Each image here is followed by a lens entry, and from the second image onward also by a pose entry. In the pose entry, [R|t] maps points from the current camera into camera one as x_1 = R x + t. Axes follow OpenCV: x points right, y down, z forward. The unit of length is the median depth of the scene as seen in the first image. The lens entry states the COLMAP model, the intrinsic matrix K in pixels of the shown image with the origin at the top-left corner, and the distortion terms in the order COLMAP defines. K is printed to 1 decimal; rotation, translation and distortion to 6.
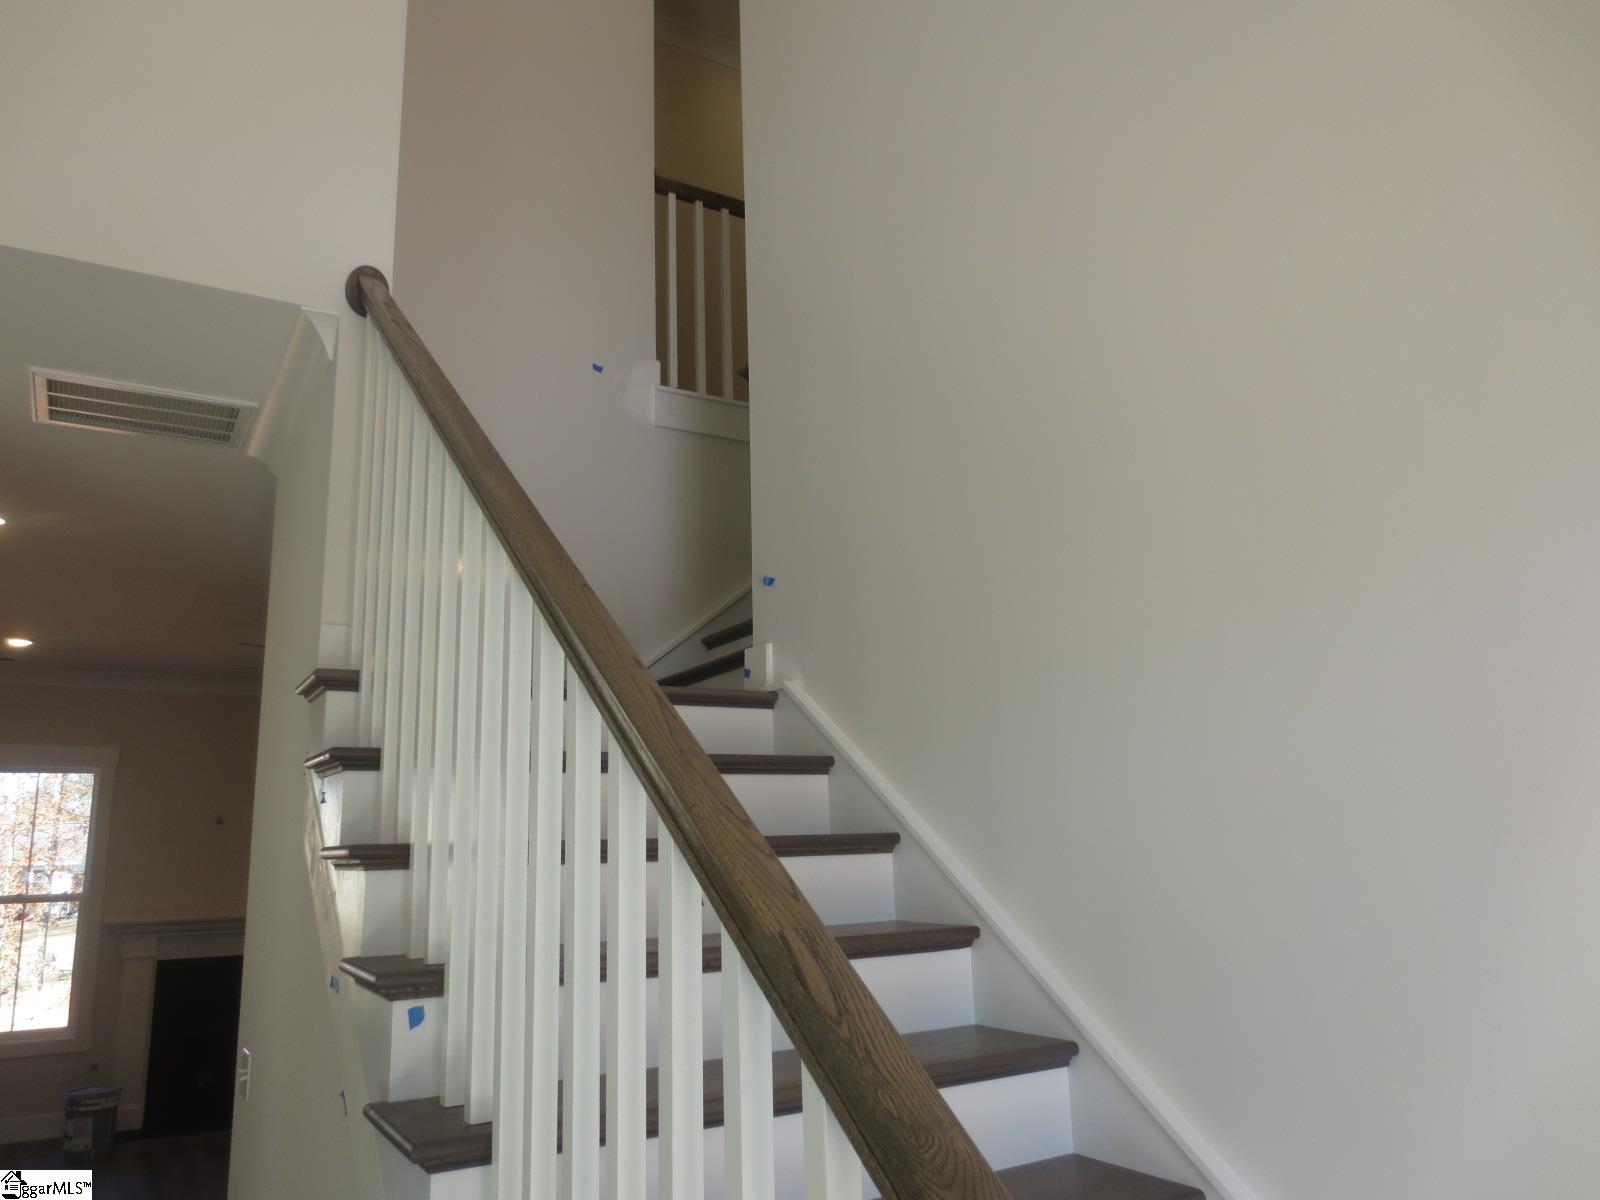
lens RADIAL K [[1108.0, 0, 802.6], [0, 1108.0, 584.9], [0, 0, 1]] dist [-0.028419, -0.002200]
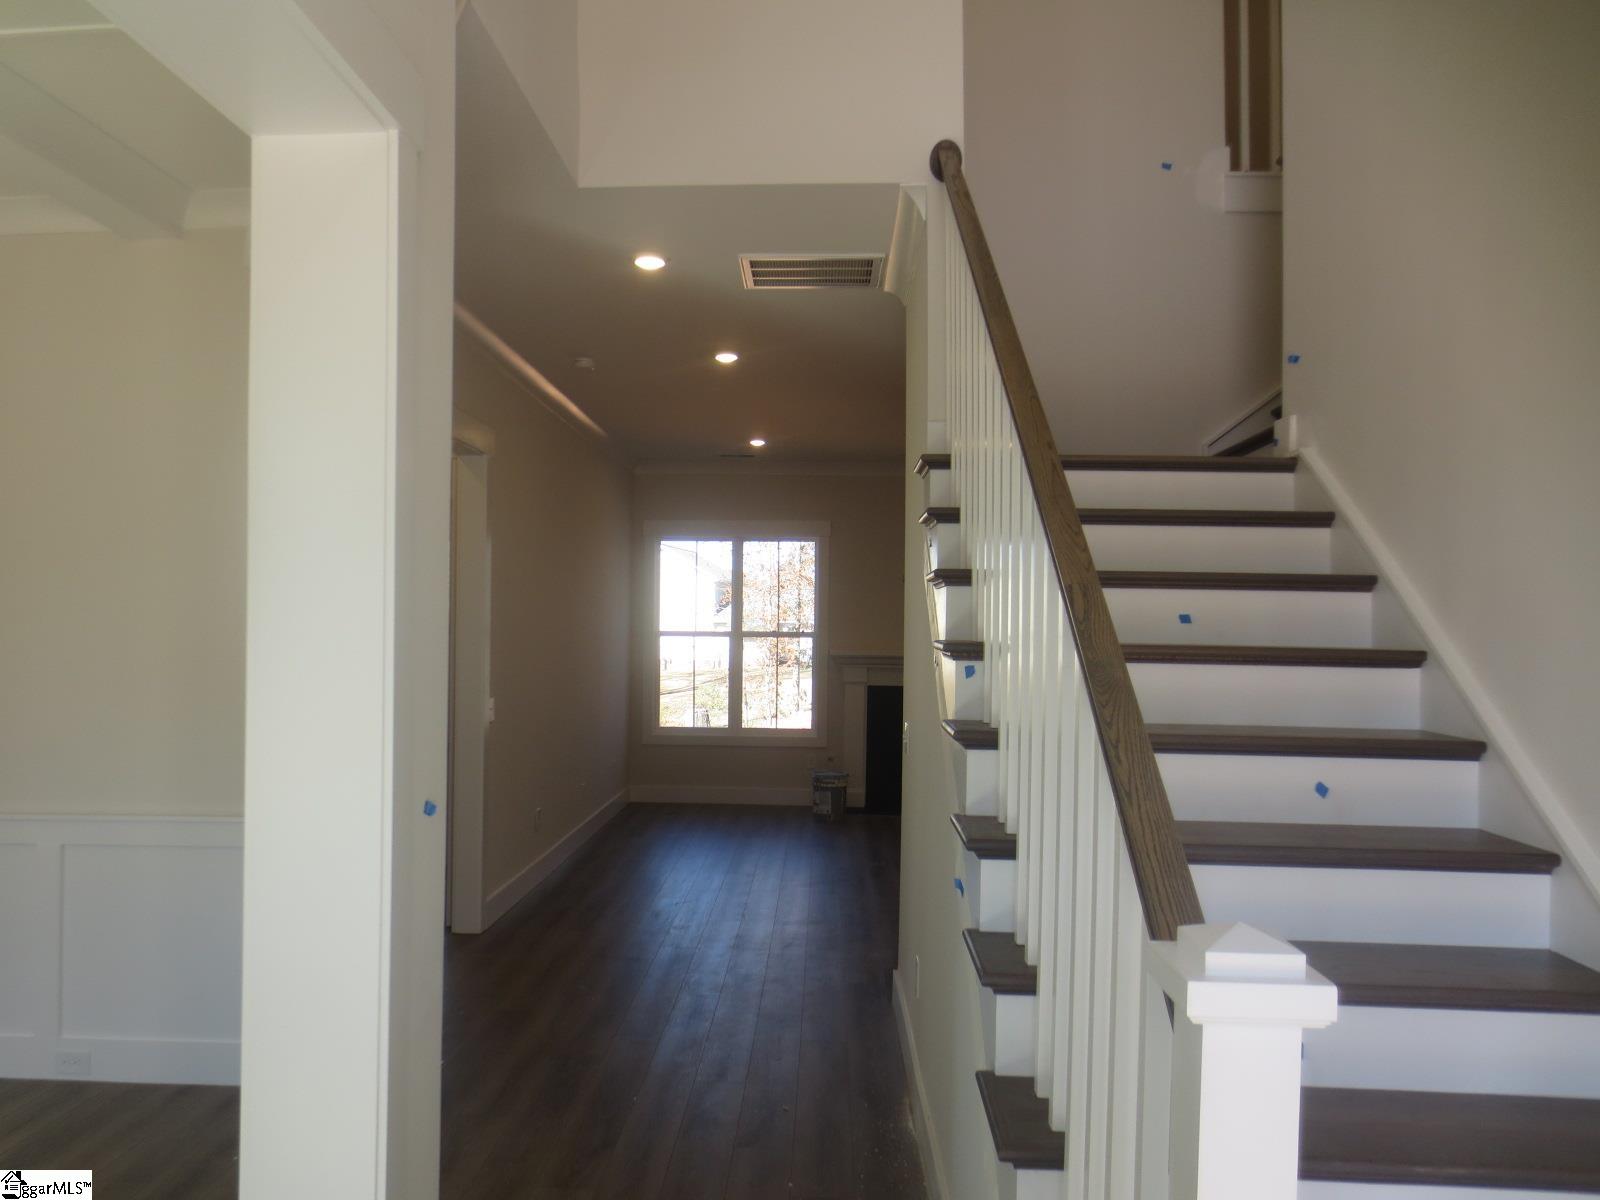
lens RADIAL K [[1191.5, 0, 800.0], [0, 1191.5, 600.0], [0, 0, 1]] dist [-0.008368, -0.002793]
pose [[0.827510, 0.029060, -0.560699, 0.240799], [0.086378, 0.980181, 0.178283, -0.022450], [0.554767, -0.195963, 0.808599, -0.301511]]
